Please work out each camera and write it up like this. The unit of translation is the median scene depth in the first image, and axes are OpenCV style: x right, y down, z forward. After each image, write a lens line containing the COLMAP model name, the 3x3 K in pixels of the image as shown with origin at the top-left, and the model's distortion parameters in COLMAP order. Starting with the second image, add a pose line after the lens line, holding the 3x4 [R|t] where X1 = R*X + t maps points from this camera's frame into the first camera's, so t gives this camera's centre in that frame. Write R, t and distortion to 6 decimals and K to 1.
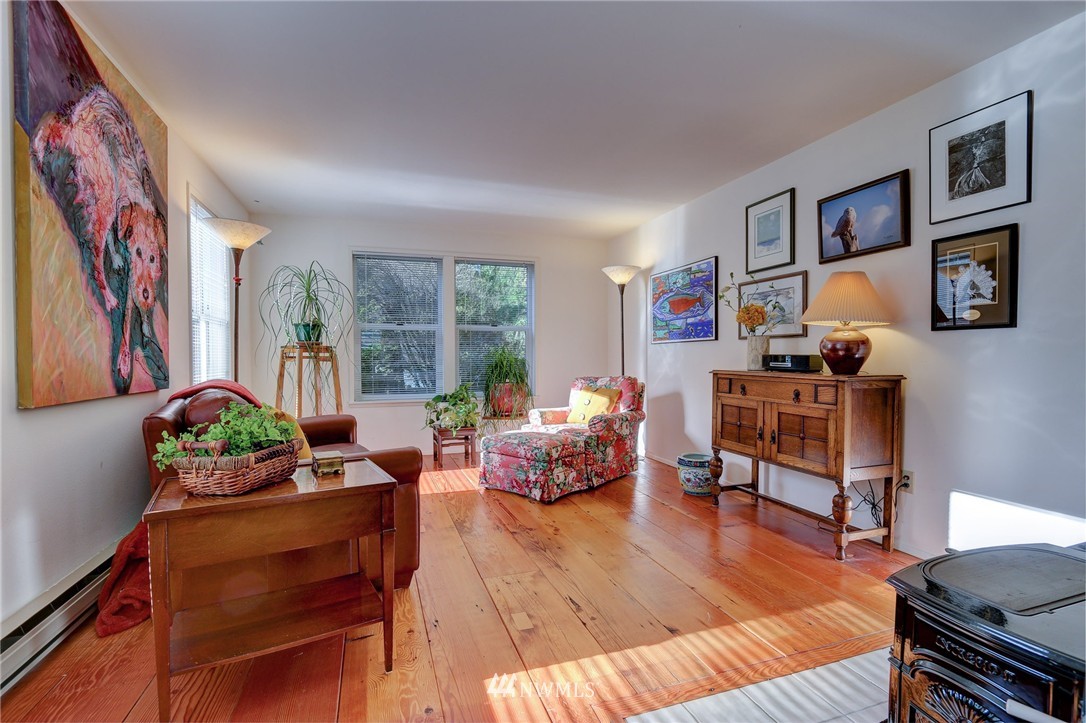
lens RADIAL K [[501.0, 0, 546.4], [0, 501.0, 360.9], [0, 0, 1]] dist [-0.002238, -0.000211]
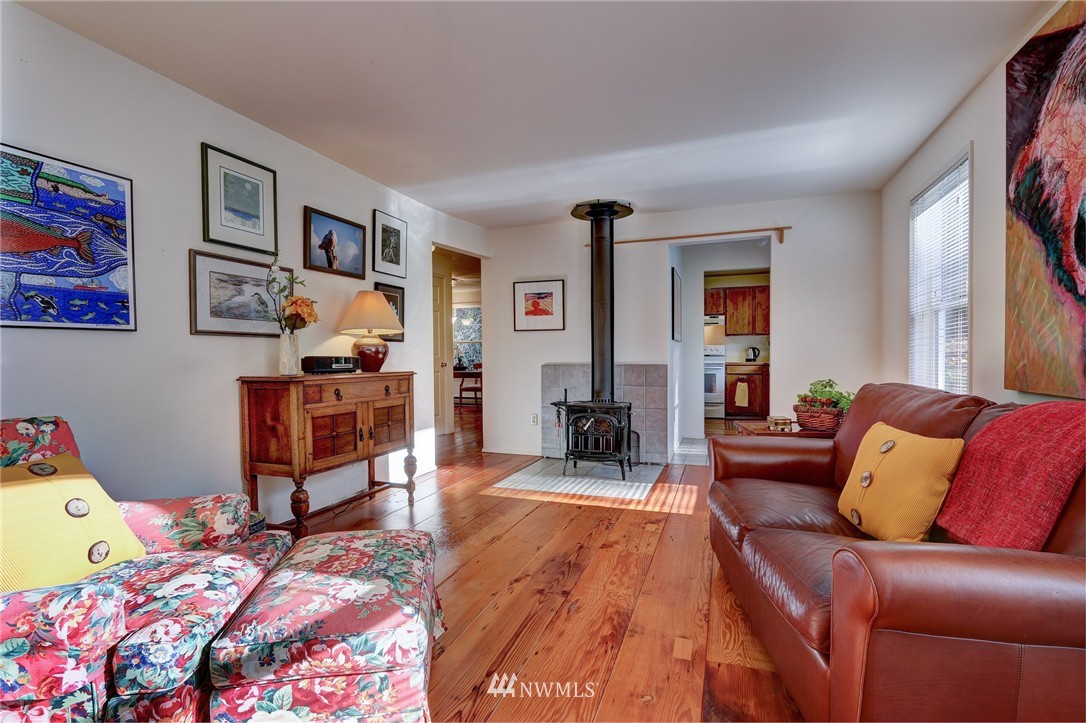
lens RADIAL K [[501.0, 0, 546.8], [0, 501.0, 361.1], [0, 0, 1]] dist [-0.002238, -0.000211]
pose [[-0.776406, 0.001636, 0.630231, -0.569994], [0.016821, 0.999694, 0.018128, -0.016450], [-0.630009, 0.024676, -0.776196, 1.766678]]
